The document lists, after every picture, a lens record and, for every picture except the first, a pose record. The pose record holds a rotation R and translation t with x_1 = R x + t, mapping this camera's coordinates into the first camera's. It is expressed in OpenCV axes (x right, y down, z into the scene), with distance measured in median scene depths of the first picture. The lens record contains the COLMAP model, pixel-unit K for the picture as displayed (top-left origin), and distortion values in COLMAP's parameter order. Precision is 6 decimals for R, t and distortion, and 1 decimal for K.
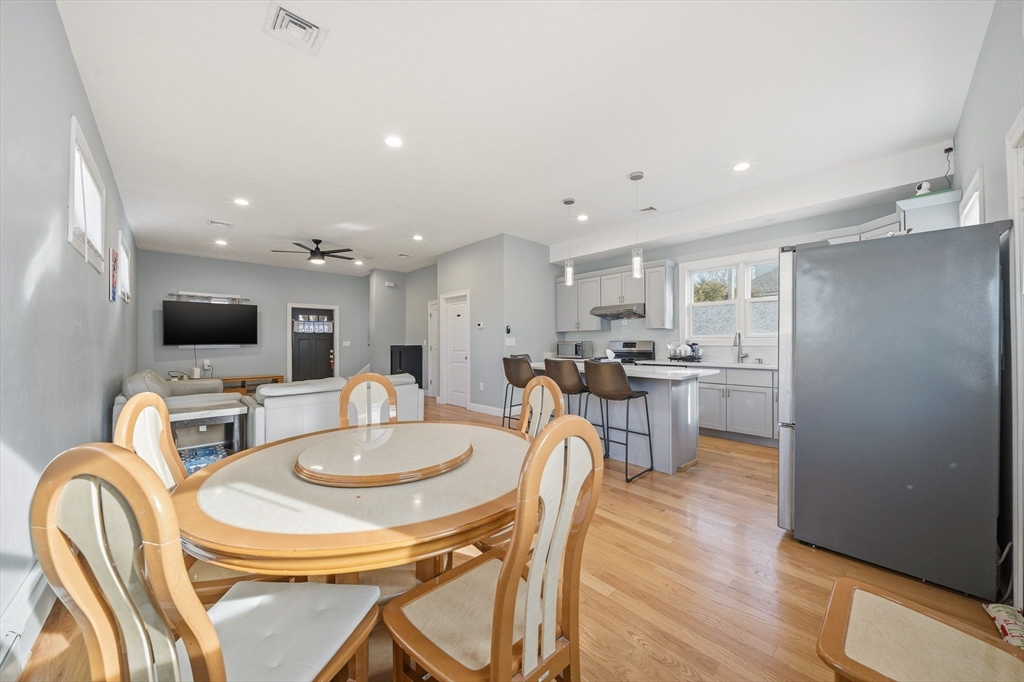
lens RADIAL K [[356.4, 0, 512.5], [0, 356.4, 340.8], [0, 0, 1]] dist [0.004546, -0.003929]
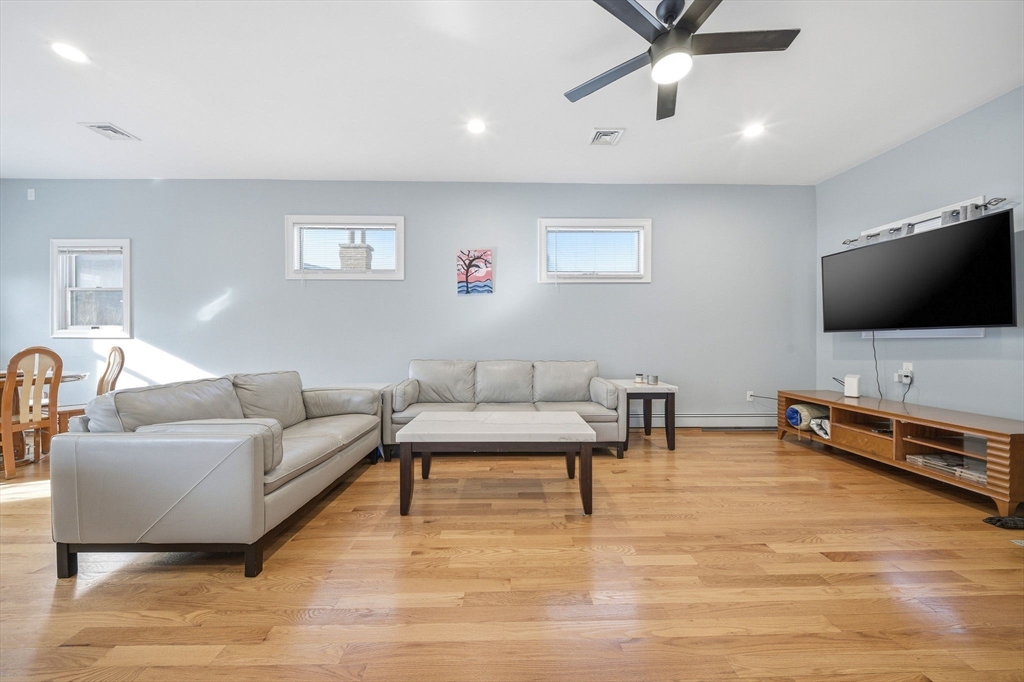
lens RADIAL K [[356.4, 0, 515.8], [0, 356.4, 336.9], [0, 0, 1]] dist [0.004546, -0.003929]
pose [[-0.657036, 0.000398, -0.753859, -0.211041], [0.011192, 0.999895, -0.009227, 0.022714], [0.753776, -0.014499, -0.656972, 1.112794]]
